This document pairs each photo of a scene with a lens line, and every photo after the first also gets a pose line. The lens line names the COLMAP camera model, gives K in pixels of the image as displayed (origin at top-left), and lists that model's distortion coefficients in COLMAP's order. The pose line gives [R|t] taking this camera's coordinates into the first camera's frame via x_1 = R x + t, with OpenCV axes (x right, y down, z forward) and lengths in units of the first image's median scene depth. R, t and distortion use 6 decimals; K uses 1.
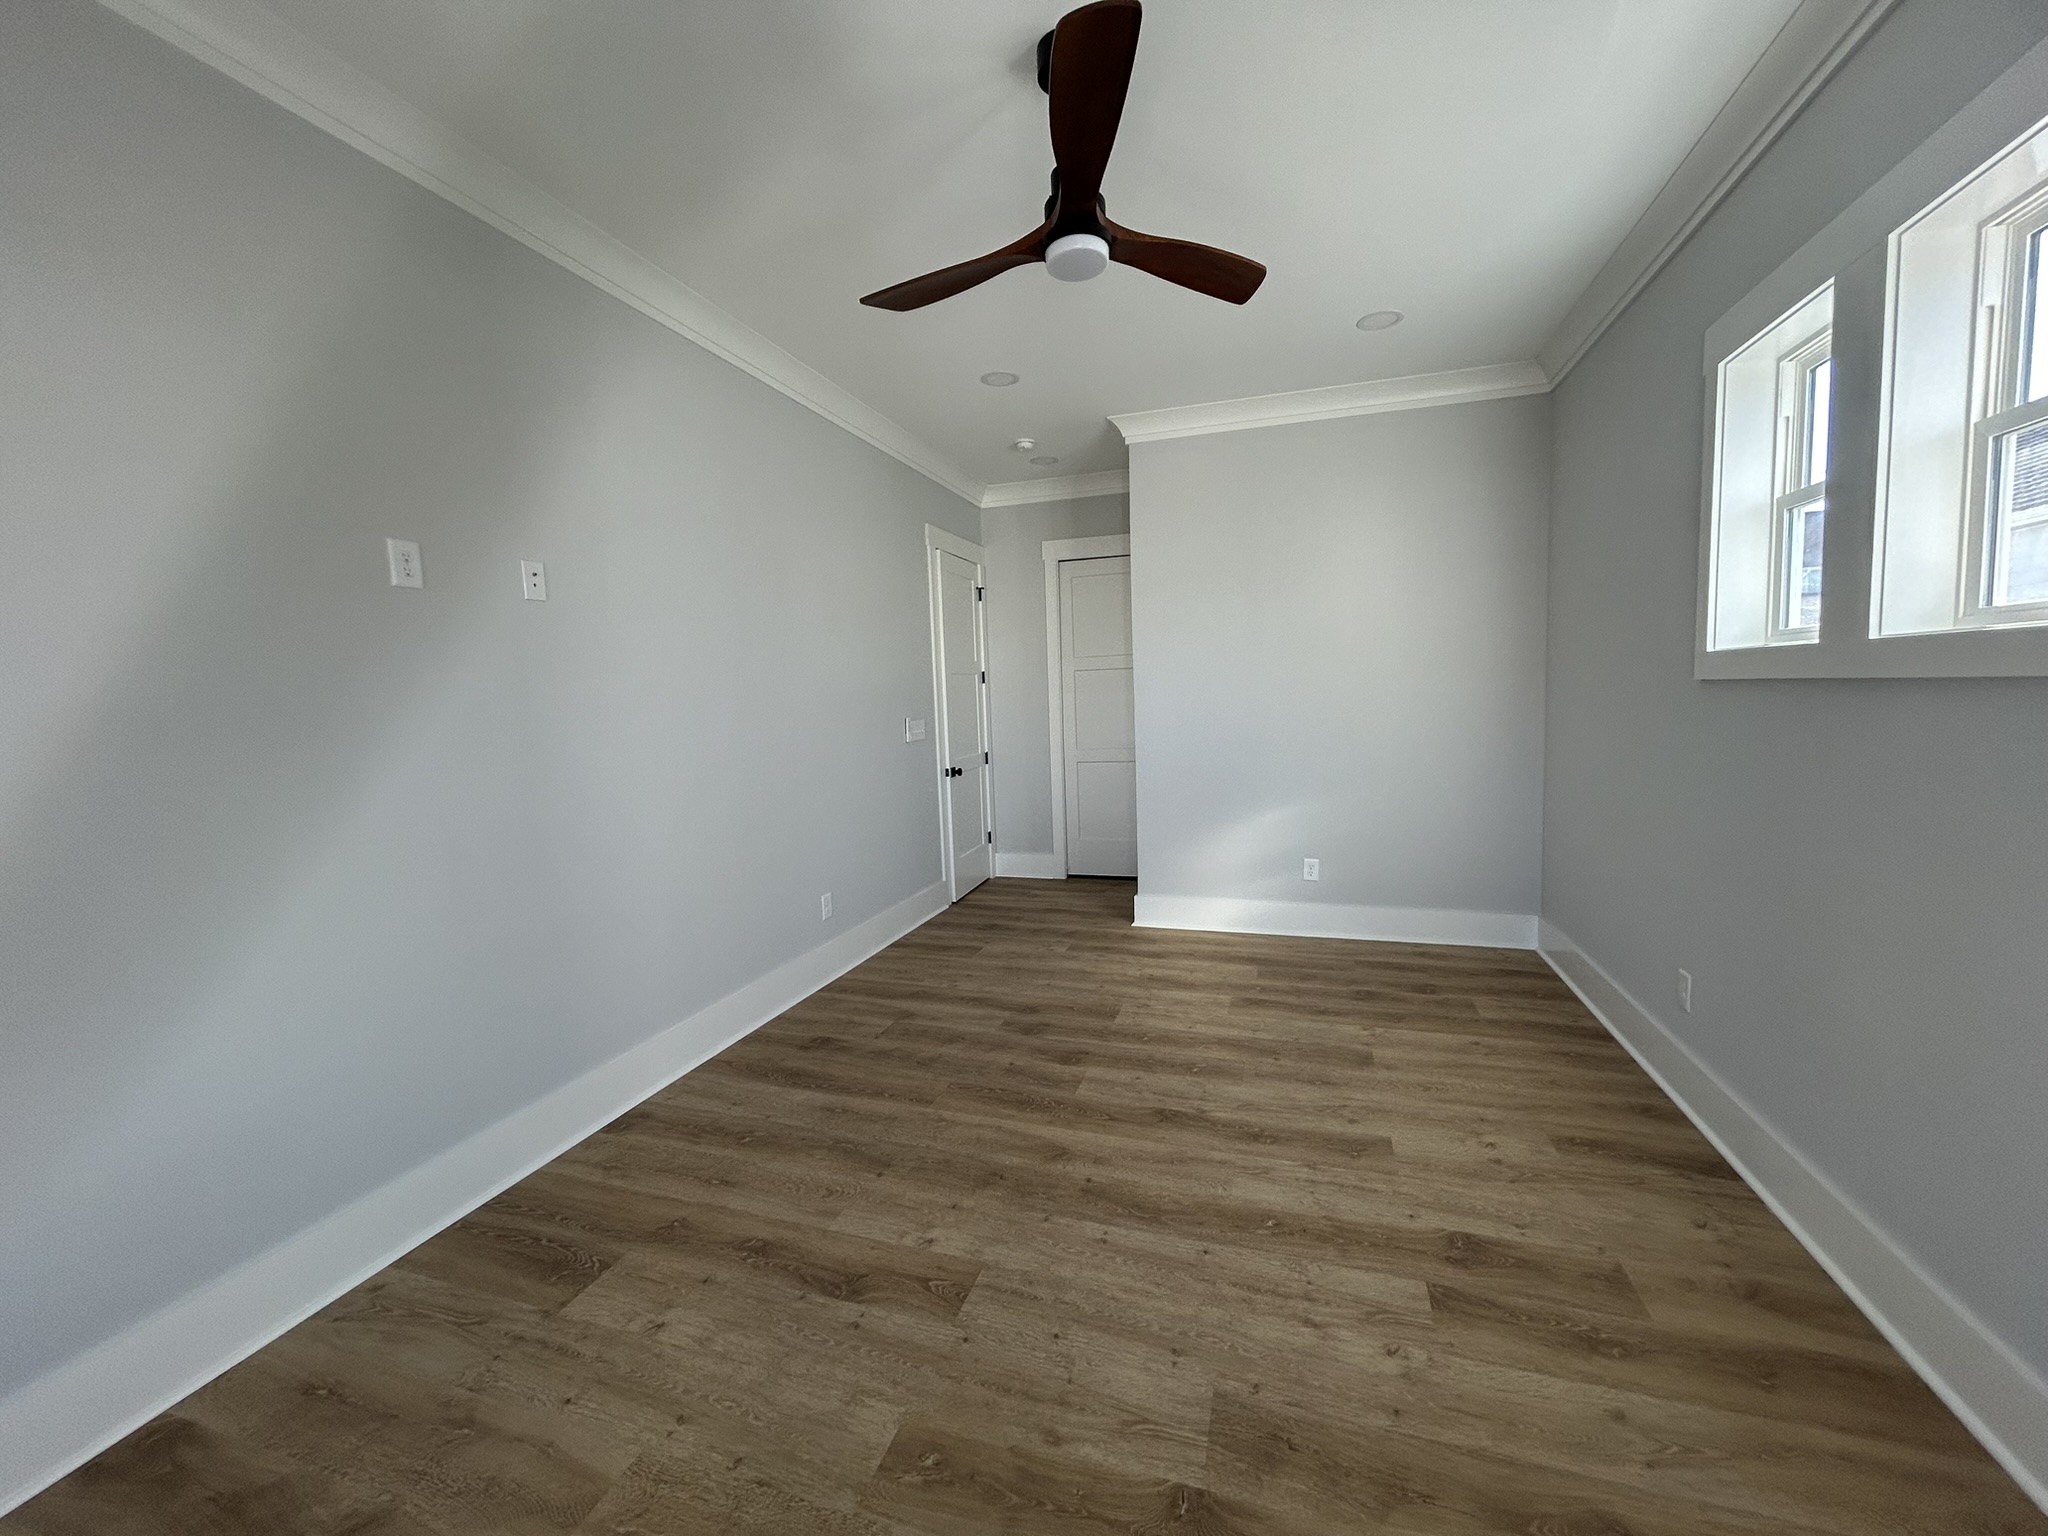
lens RADIAL K [[818.6, 0, 1030.0], [0, 818.6, 764.9], [0, 0, 1]] dist [-0.001786, 0.002027]
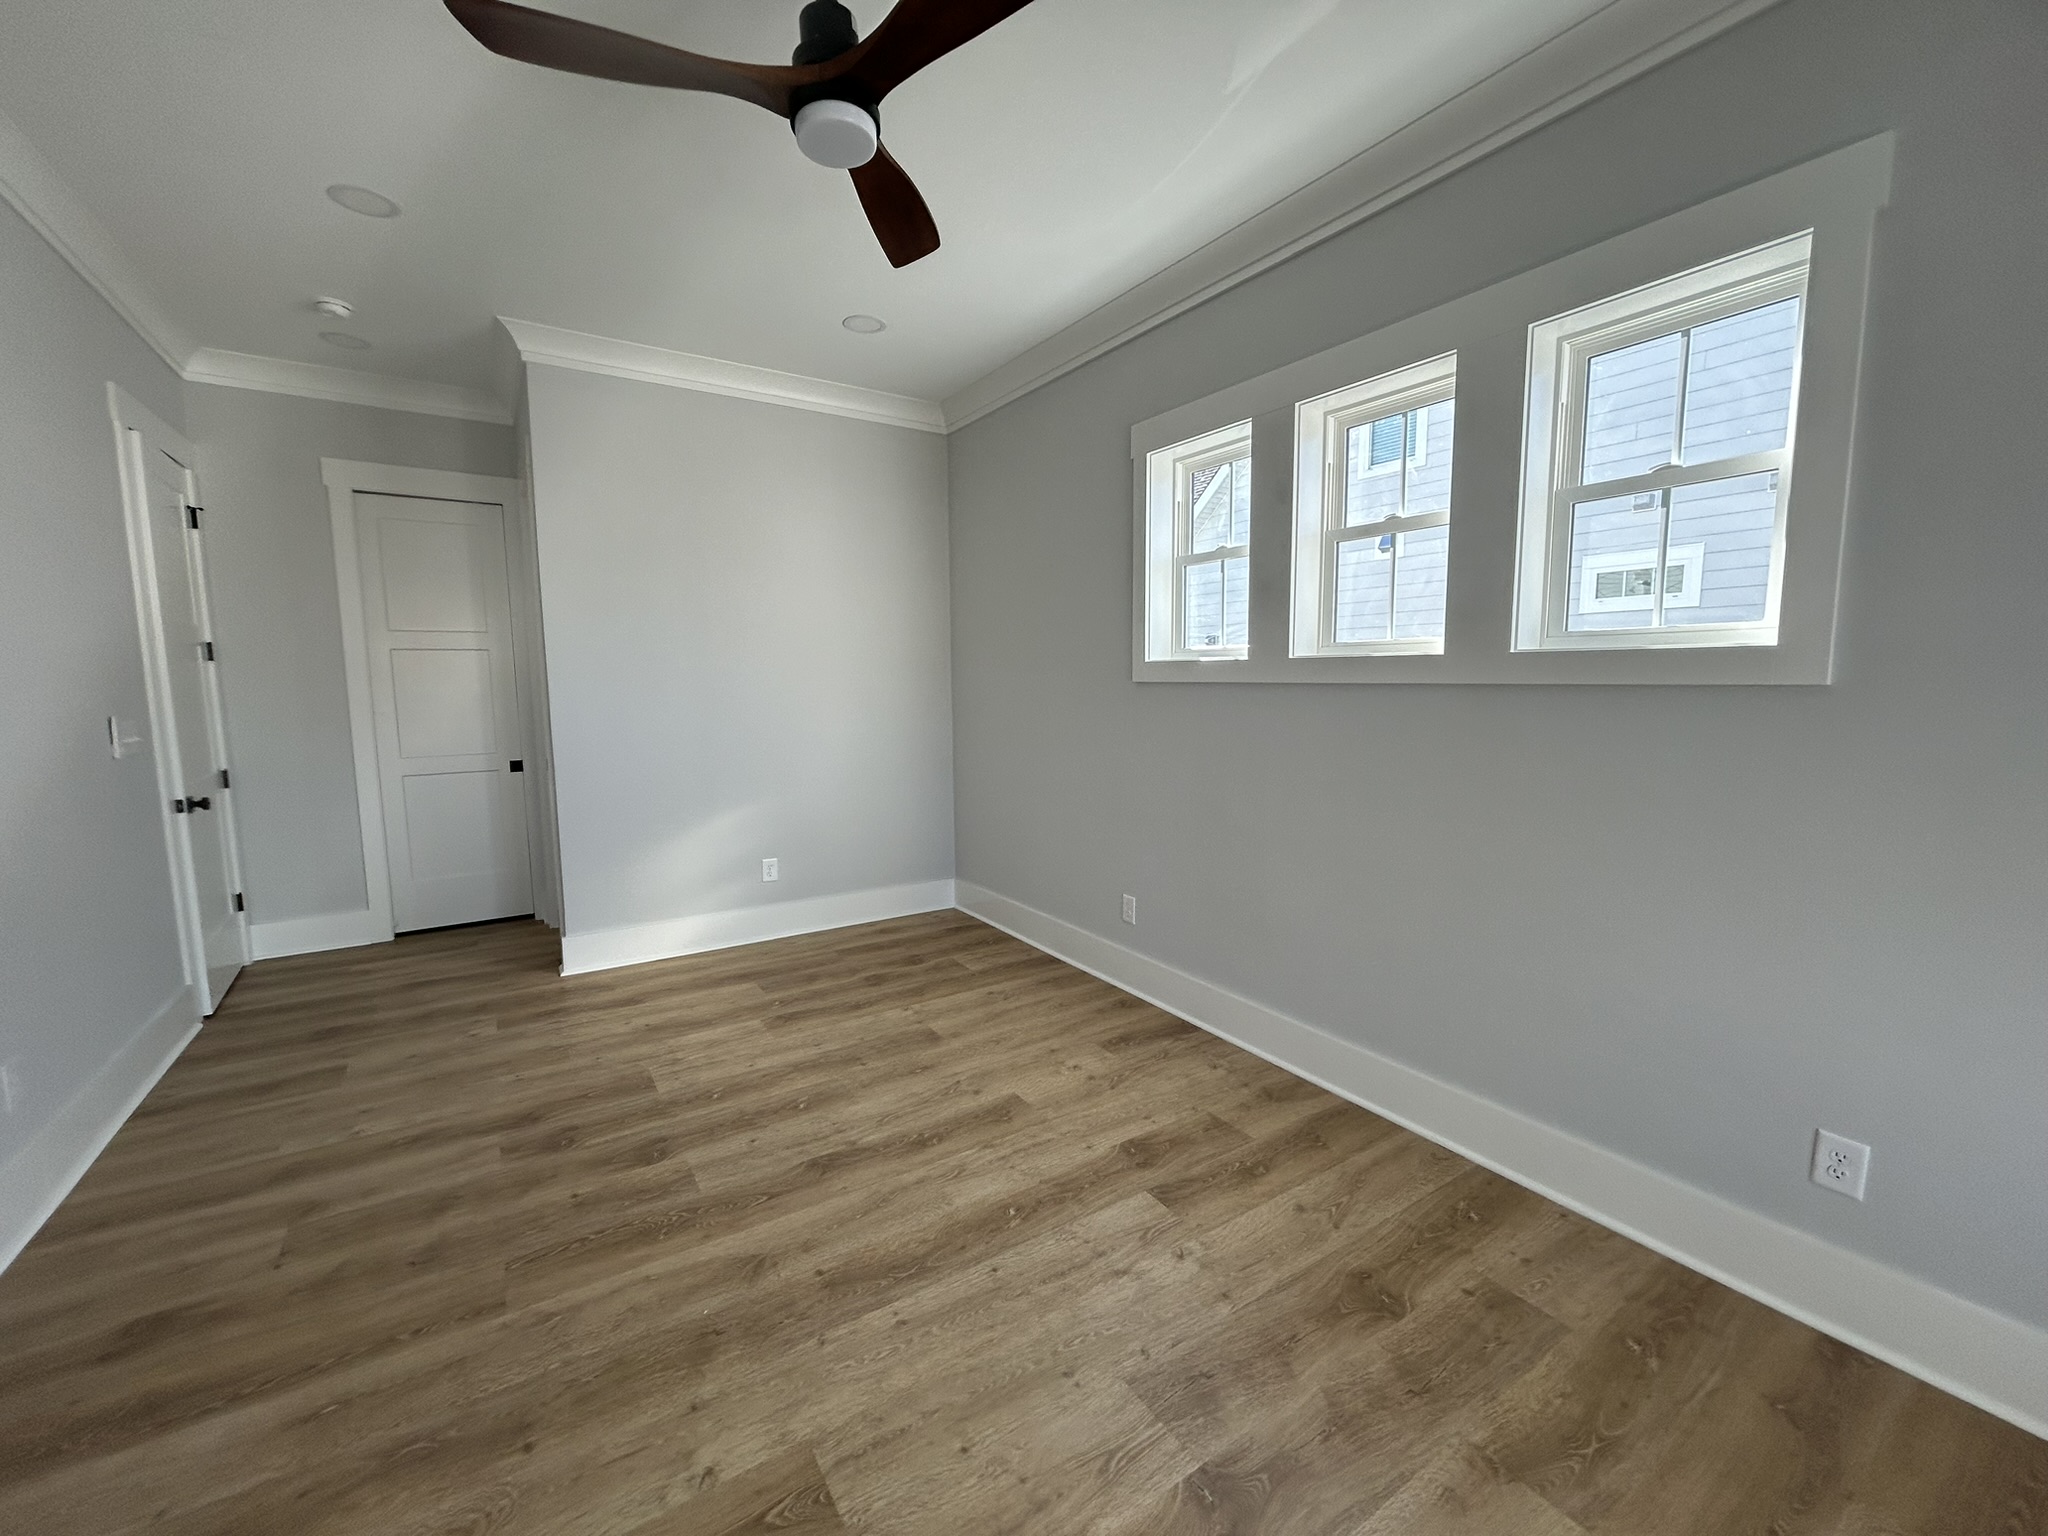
lens RADIAL K [[818.6, 0, 1018.9], [0, 818.6, 765.5], [0, 0, 1]] dist [-0.001786, 0.002027]
pose [[0.631082, -0.055527, 0.773726, -0.335095], [0.052021, 0.998219, 0.029207, -0.012294], [-0.773970, 0.021819, 0.632846, 0.256997]]
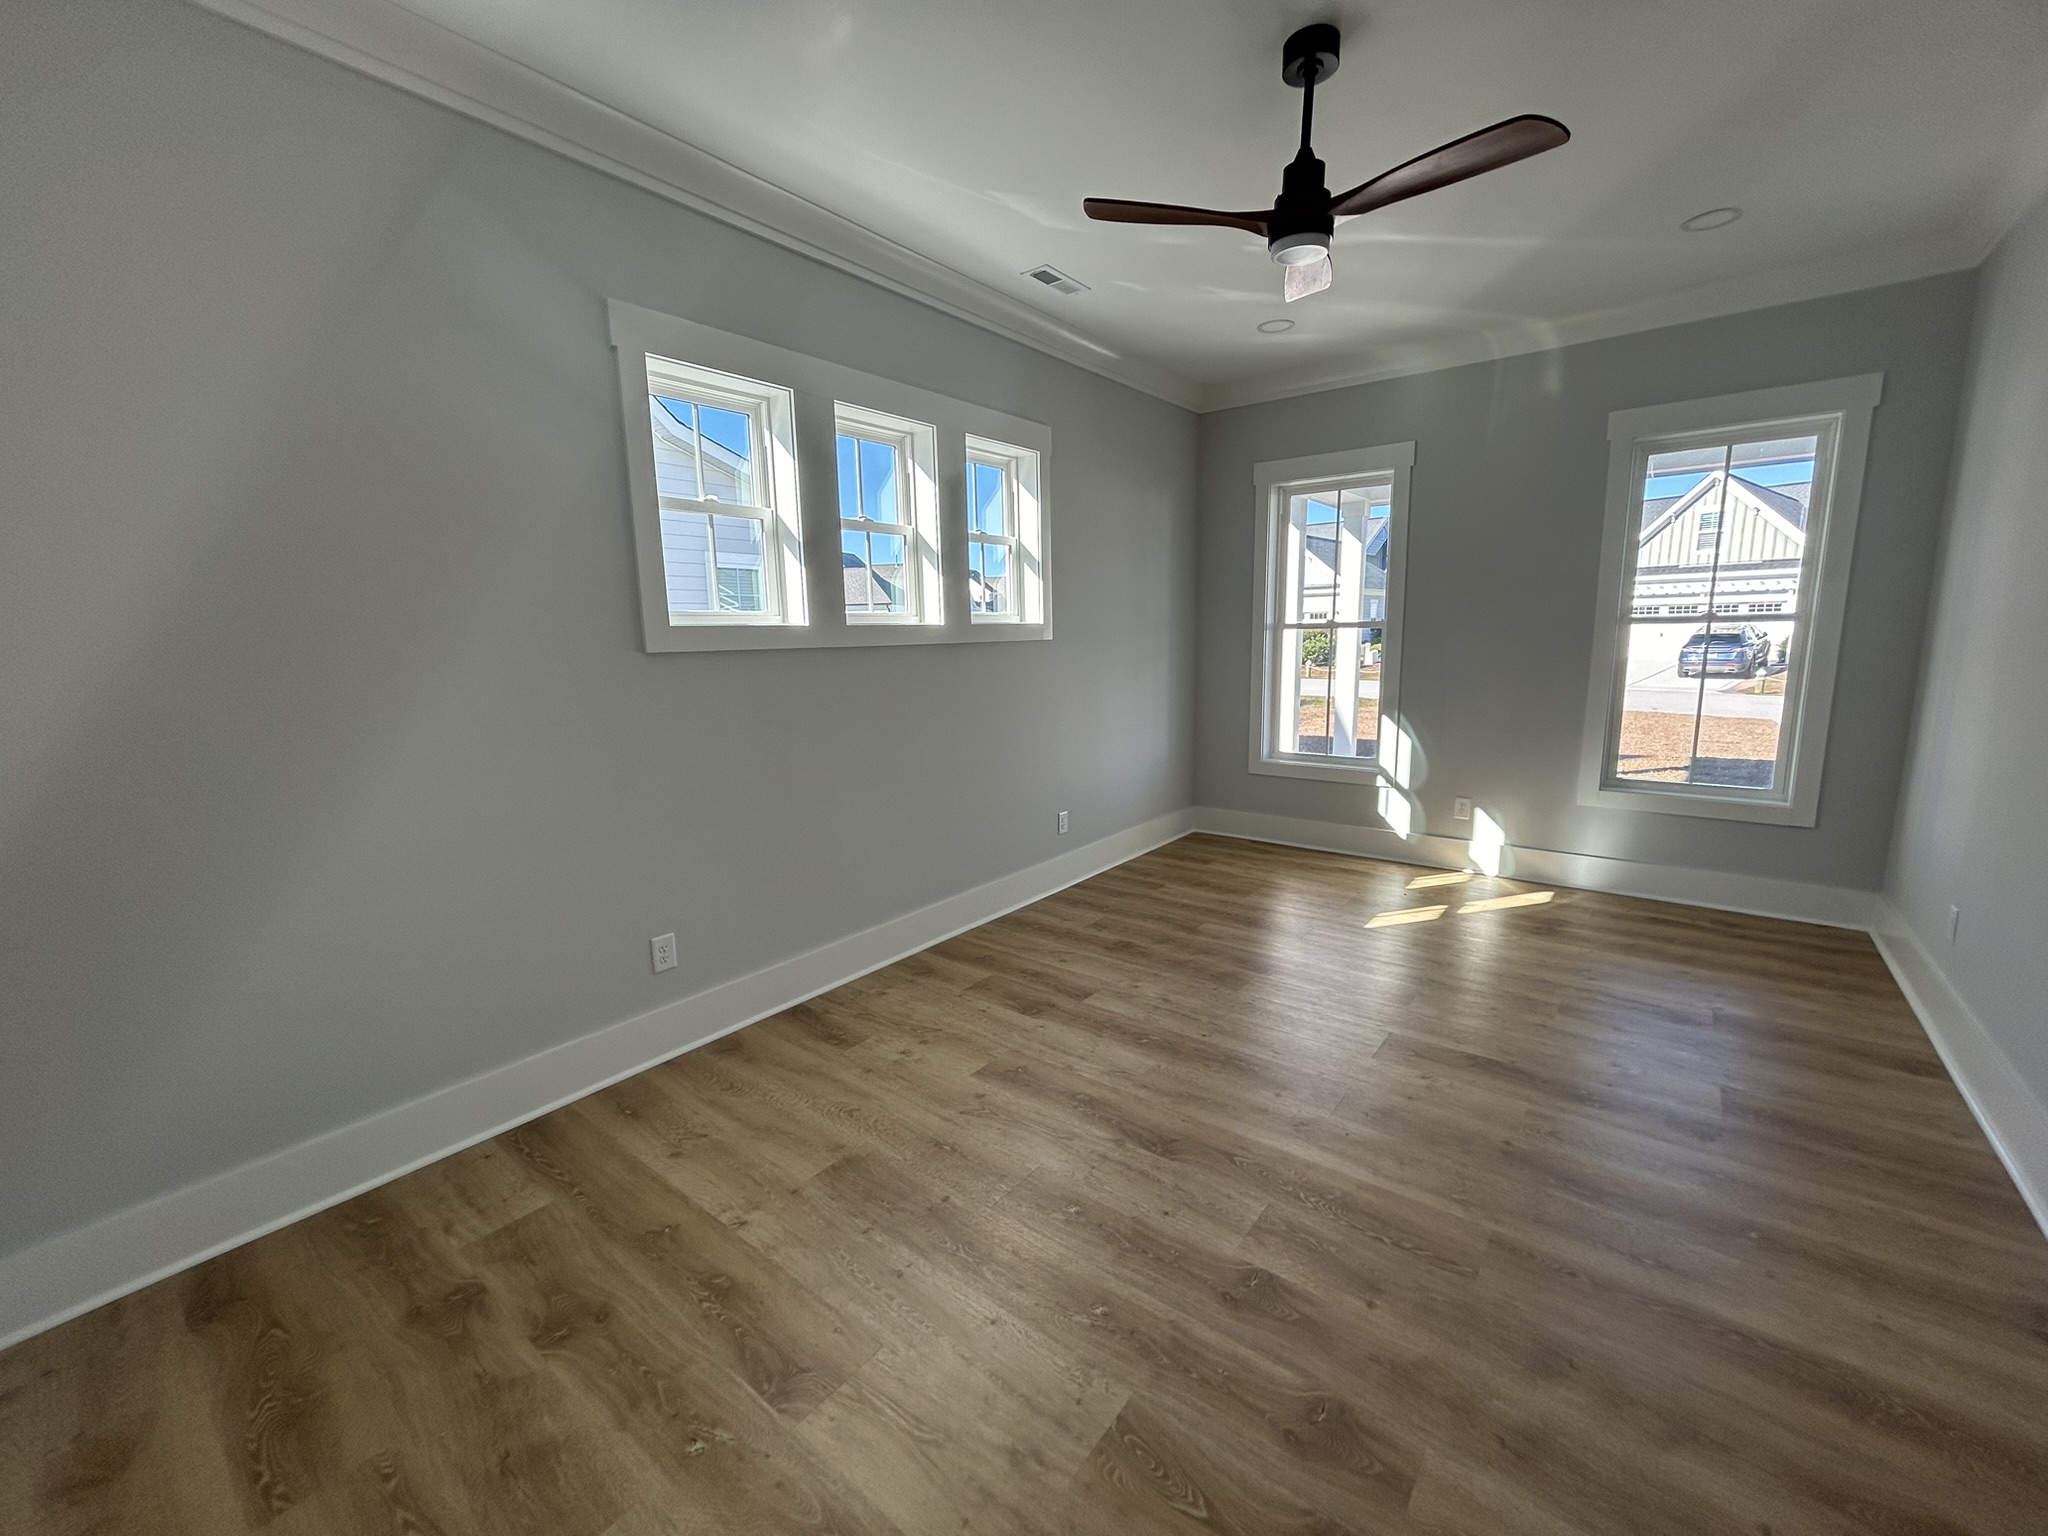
lens RADIAL K [[818.6, 0, 1028.9], [0, 818.6, 765.2], [0, 0, 1]] dist [-0.001786, 0.002027]
pose [[-0.935273, -0.006777, 0.353861, -0.000009], [0.080544, 0.969507, 0.231450, -0.149803], [-0.344639, 0.244971, -0.906208, 1.614644]]
